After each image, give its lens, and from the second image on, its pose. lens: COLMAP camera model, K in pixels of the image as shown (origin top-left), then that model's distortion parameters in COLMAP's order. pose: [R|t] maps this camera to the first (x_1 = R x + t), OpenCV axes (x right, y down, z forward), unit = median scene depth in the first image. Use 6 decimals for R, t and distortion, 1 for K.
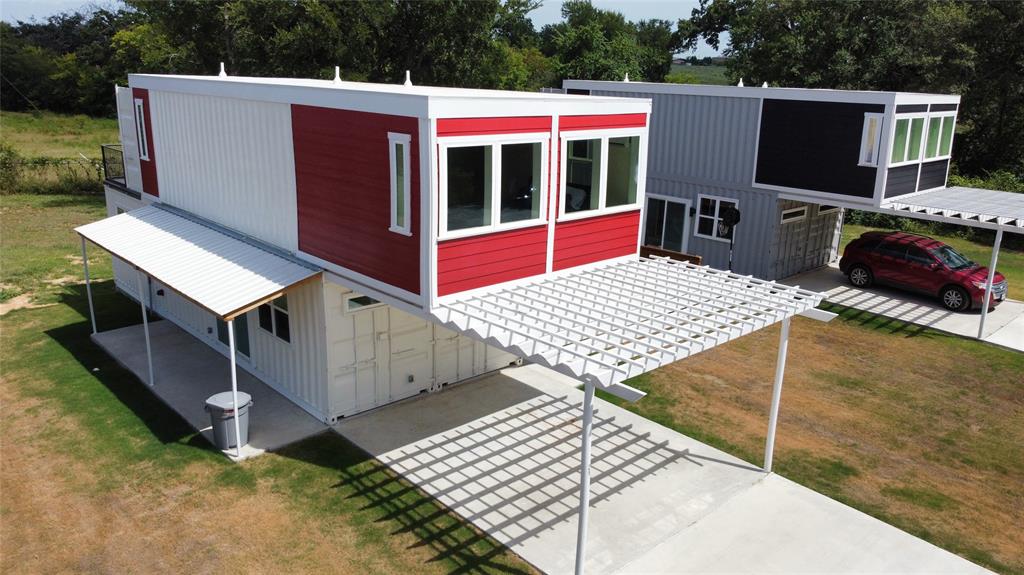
lens RADIAL K [[775.2, 0, 505.5], [0, 775.2, 282.4], [0, 0, 1]] dist [0.006082, -0.003240]
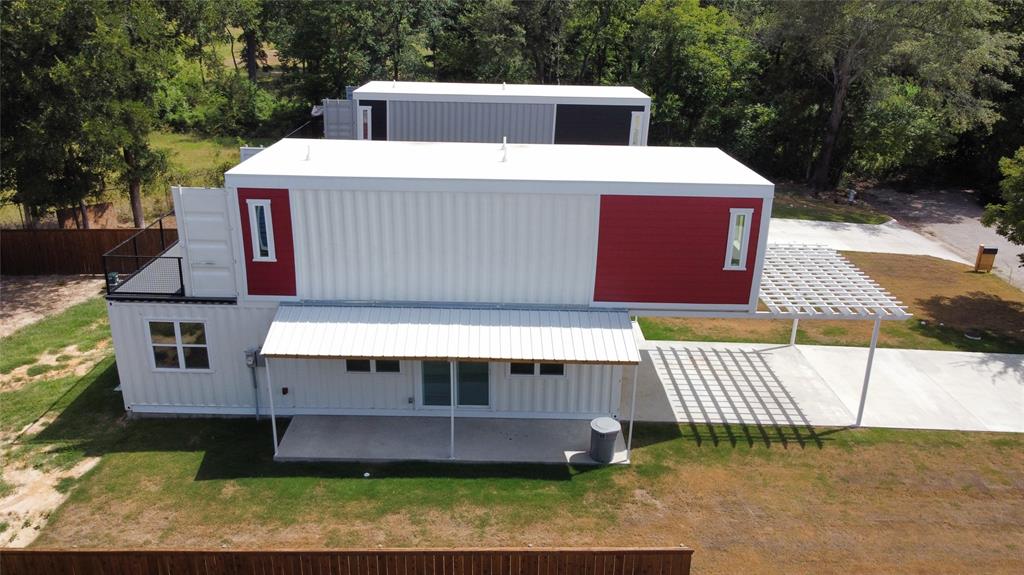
lens RADIAL K [[775.2, 0, 505.5], [0, 775.2, 282.4], [0, 0, 1]] dist [0.006082, -0.003240]
pose [[0.672432, -0.265449, 0.690921, -1.287067], [0.192119, 0.964079, 0.183416, -0.347574], [-0.714790, 0.009404, 0.699276, 0.200816]]
